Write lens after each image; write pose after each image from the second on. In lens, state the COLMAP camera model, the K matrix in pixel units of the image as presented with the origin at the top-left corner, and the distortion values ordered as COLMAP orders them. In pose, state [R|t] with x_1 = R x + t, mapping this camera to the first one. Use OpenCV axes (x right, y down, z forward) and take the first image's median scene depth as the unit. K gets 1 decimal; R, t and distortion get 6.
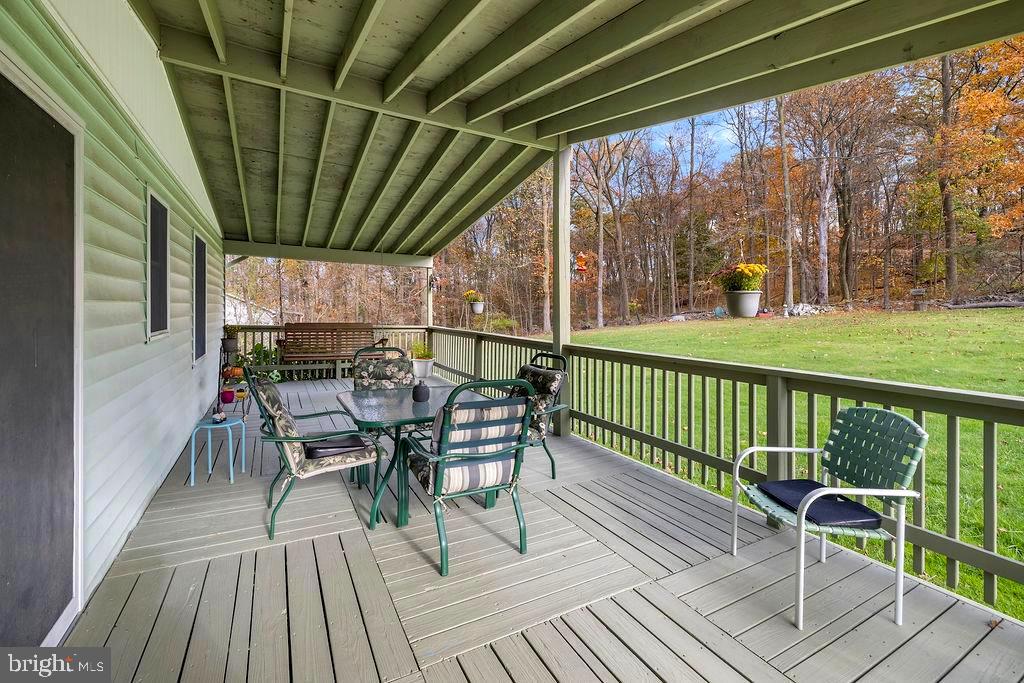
lens RADIAL K [[431.9, 0, 508.8], [0, 431.9, 312.3], [0, 0, 1]] dist [0.001190, -0.000219]
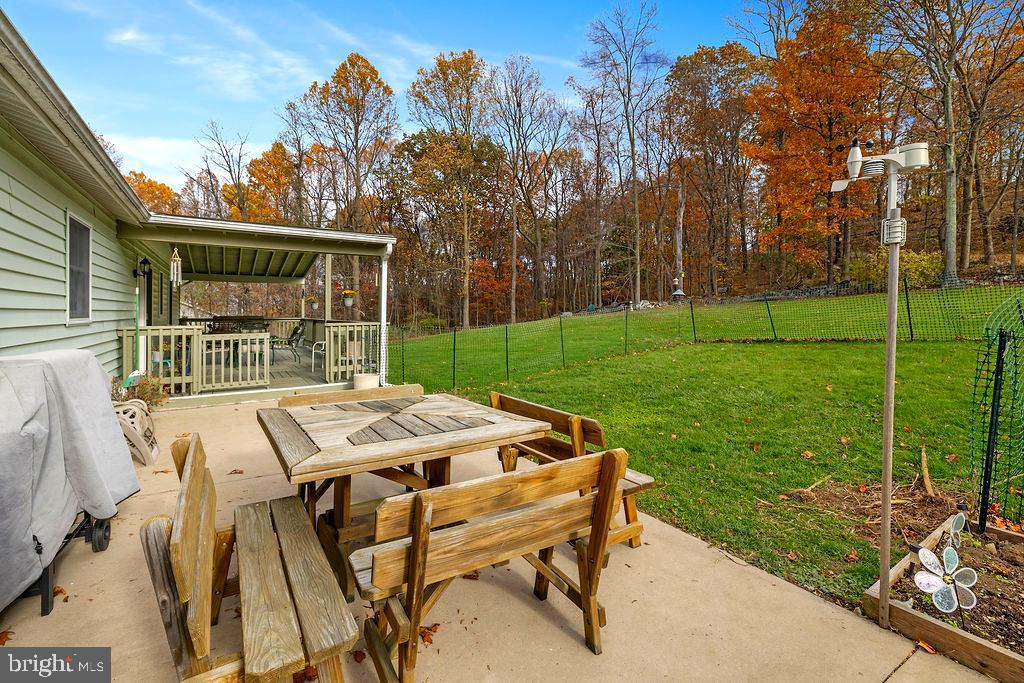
lens RADIAL K [[448.4, 0, 500.4], [0, 448.4, 308.0], [0, 0, 1]] dist [-0.001543, -0.000199]
pose [[0.998675, -0.019353, 0.047679, 0.774307], [0.019977, 0.999721, -0.012642, 0.045605], [-0.047421, 0.013577, 0.998783, -1.236925]]
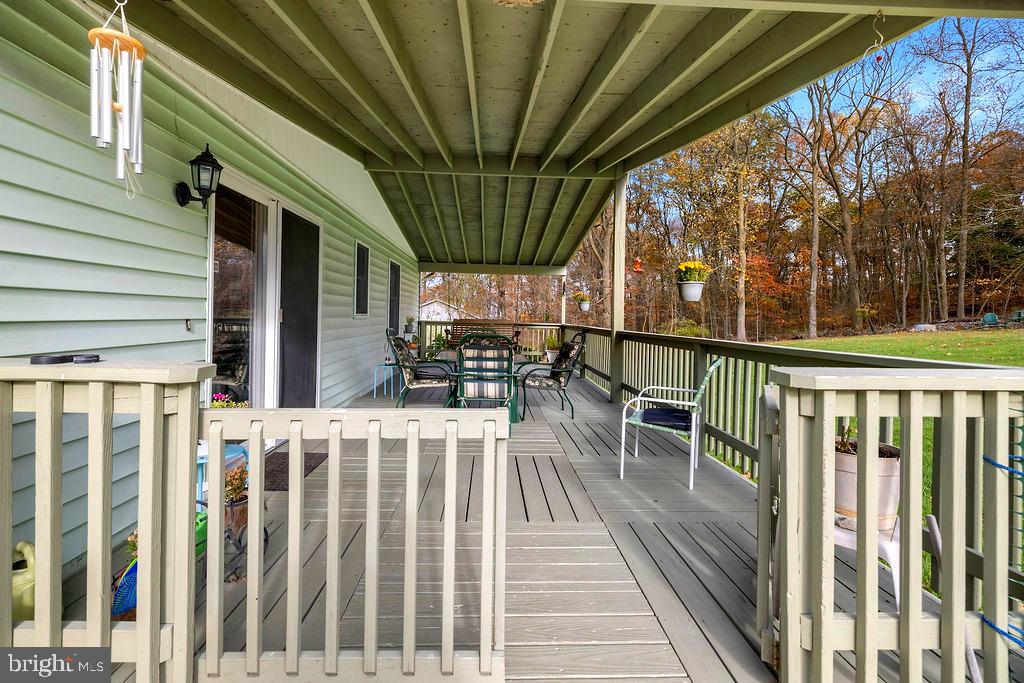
lens RADIAL K [[431.9, 0, 508.8], [0, 431.9, 312.3], [0, 0, 1]] dist [0.001190, -0.000219]
pose [[0.897542, -0.004200, -0.440910, 0.312087], [-0.005715, 0.999760, -0.021156, 0.038001], [0.440893, 0.021508, 0.897302, -0.215583]]
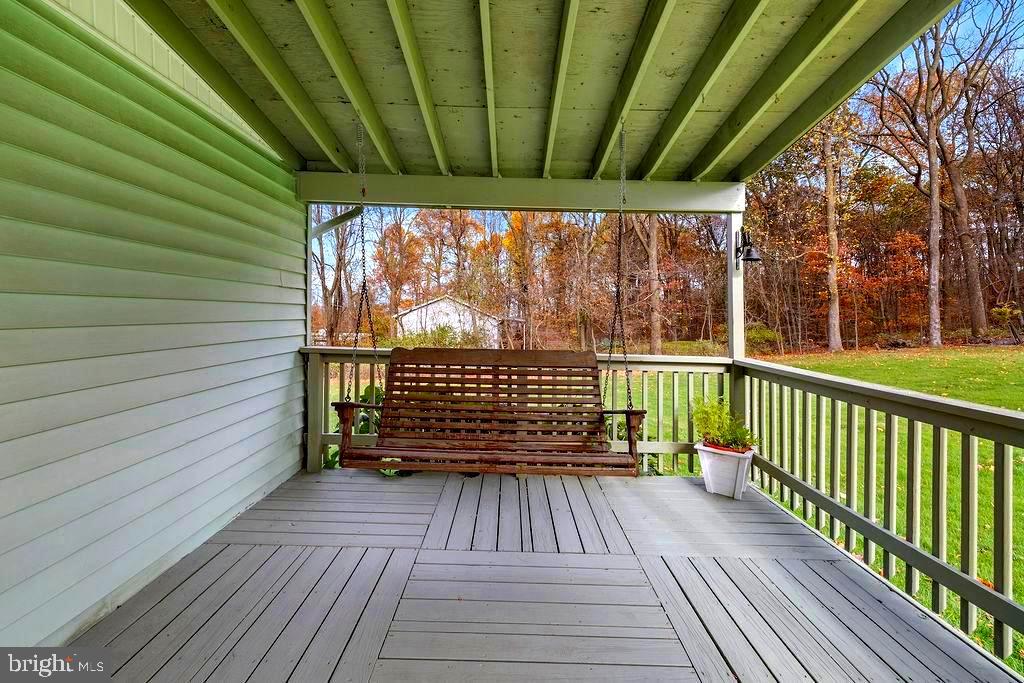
lens RADIAL K [[431.9, 0, 508.8], [0, 431.9, 312.3], [0, 0, 1]] dist [0.001190, -0.000219]
pose [[0.877545, -0.001002, -0.479493, -0.258413], [-0.007503, 0.999847, -0.015822, -0.005308], [0.479436, 0.017482, 0.877403, 0.809113]]
